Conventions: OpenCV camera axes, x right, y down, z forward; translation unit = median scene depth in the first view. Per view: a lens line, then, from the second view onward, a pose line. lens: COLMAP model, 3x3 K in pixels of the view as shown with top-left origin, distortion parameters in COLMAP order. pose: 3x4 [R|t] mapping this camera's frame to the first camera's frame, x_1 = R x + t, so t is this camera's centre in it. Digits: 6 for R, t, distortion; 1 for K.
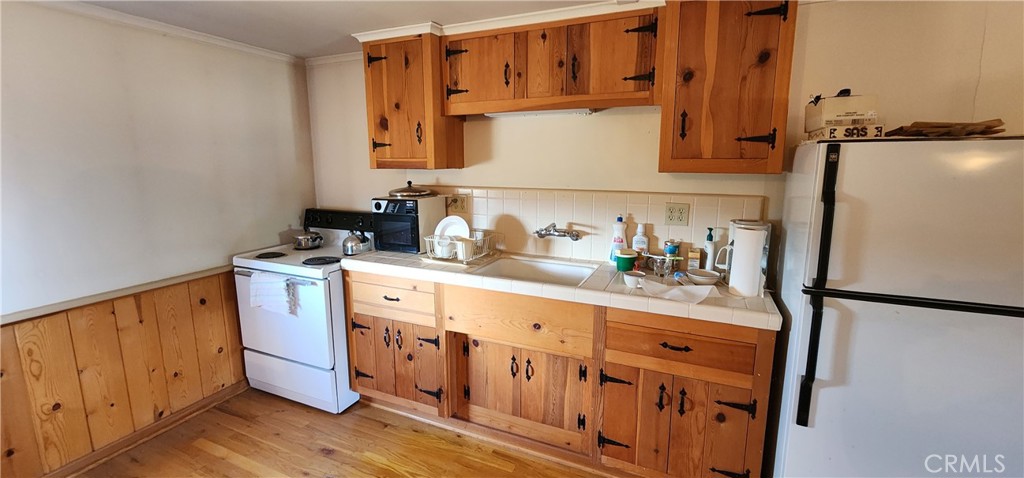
lens RADIAL K [[422.1, 0, 512.3], [0, 422.1, 226.1], [0, 0, 1]] dist [-0.000231, -0.000107]
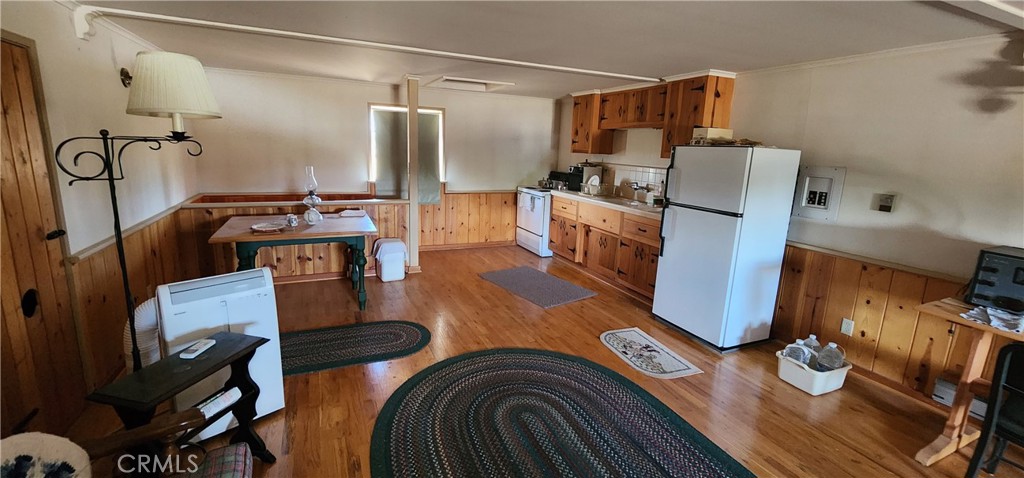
lens RADIAL K [[422.1, 0, 512.3], [0, 422.1, 226.1], [0, 0, 1]] dist [-0.000231, -0.000107]
pose [[0.750287, 0.152360, -0.643316, 1.064499], [-0.142642, 0.987470, 0.067507, 0.161318], [0.645540, 0.041114, 0.762619, -1.011017]]
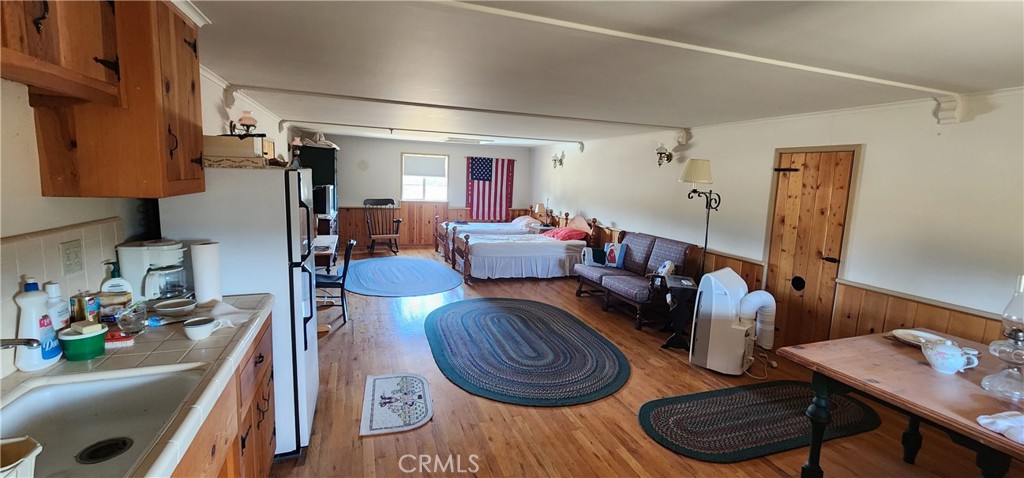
lens RADIAL K [[422.1, 0, 512.3], [0, 422.1, 226.1], [0, 0, 1]] dist [-0.000231, -0.000107]
pose [[-0.697855, -0.109059, 0.707887, -0.579848], [0.077603, 0.971008, 0.226100, -0.171704], [-0.712023, 0.212719, -0.669160, 0.900949]]
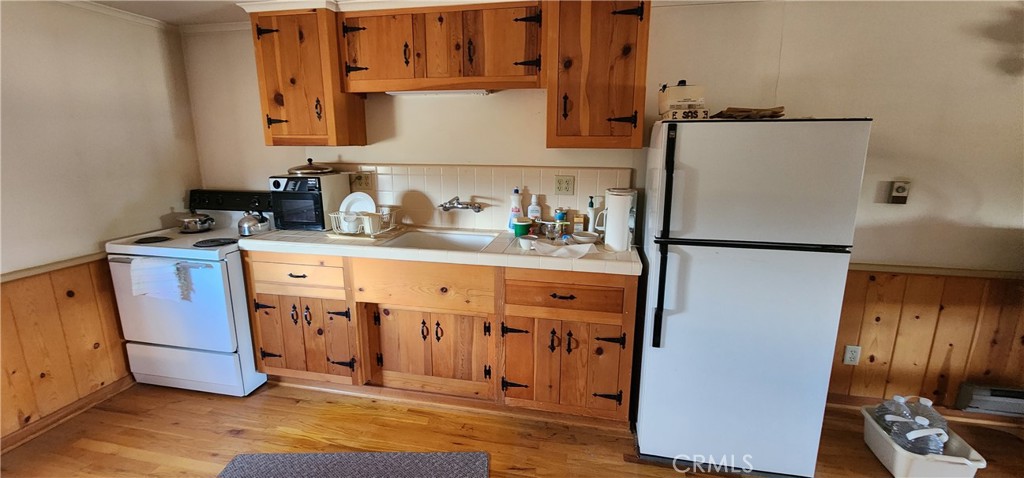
lens RADIAL K [[422.1, 0, 512.3], [0, 422.1, 226.1], [0, 0, 1]] dist [-0.000231, -0.000107]
pose [[0.976512, -0.039605, 0.211794, 0.005128], [0.030241, 0.998424, 0.047270, 0.022776], [-0.213332, -0.039755, 0.976170, -0.088435]]
